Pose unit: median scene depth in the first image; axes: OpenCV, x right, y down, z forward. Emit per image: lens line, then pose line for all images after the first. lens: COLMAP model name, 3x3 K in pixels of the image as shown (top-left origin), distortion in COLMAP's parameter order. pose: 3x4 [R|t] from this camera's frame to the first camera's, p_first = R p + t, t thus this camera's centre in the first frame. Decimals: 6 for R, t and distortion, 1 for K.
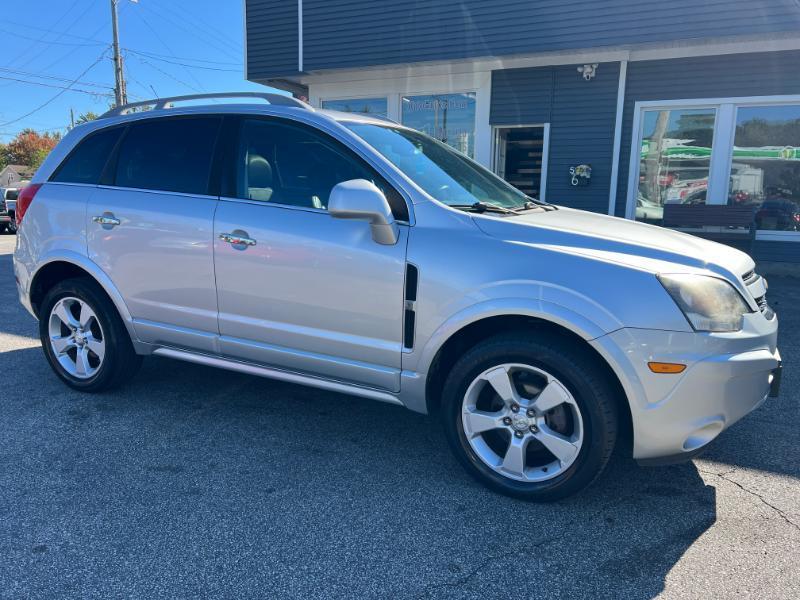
lens RADIAL K [[611.0, 0, 396.9], [0, 611.0, 298.4], [0, 0, 1]] dist [0.046678, -0.052043]
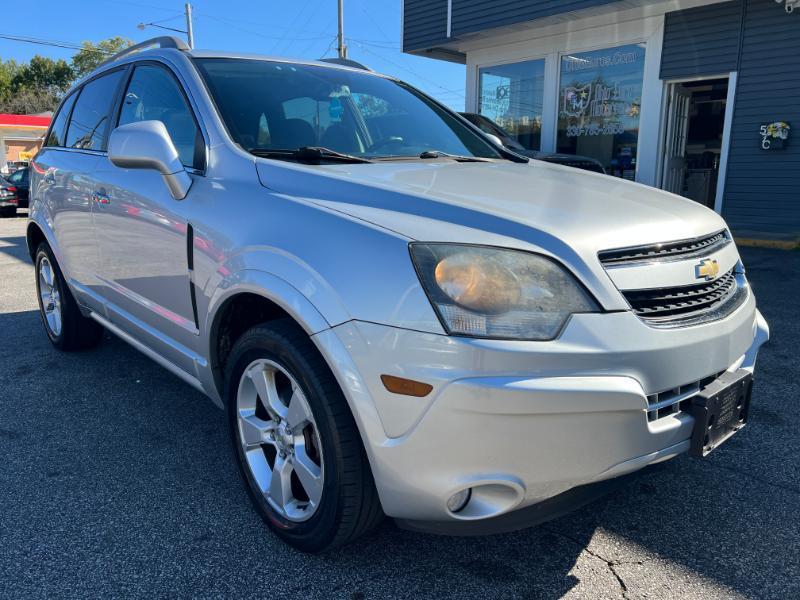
lens RADIAL K [[611.0, 0, 396.7], [0, 611.0, 294.7], [0, 0, 1]] dist [0.046678, -0.052043]
pose [[0.929300, 0.058378, -0.364684, 0.424642], [-0.049777, 0.998217, 0.032949, -0.002767], [0.365957, -0.012467, 0.930548, 0.257446]]
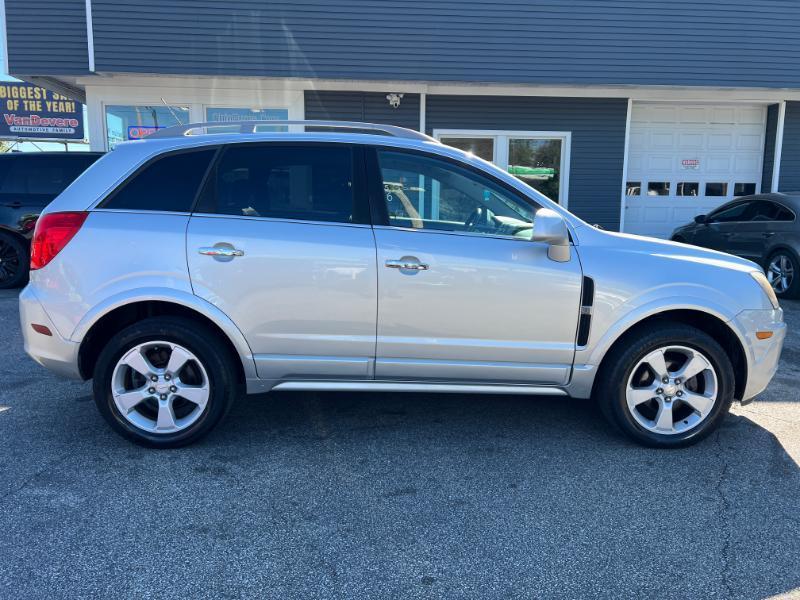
lens RADIAL K [[611.0, 0, 404.1], [0, 611.0, 288.8], [0, 0, 1]] dist [0.046678, -0.052043]
pose [[0.872653, -0.073151, 0.482830, -0.665248], [0.087168, 0.996172, -0.006621, -0.041624], [-0.480498, 0.047865, 0.875689, 0.070335]]
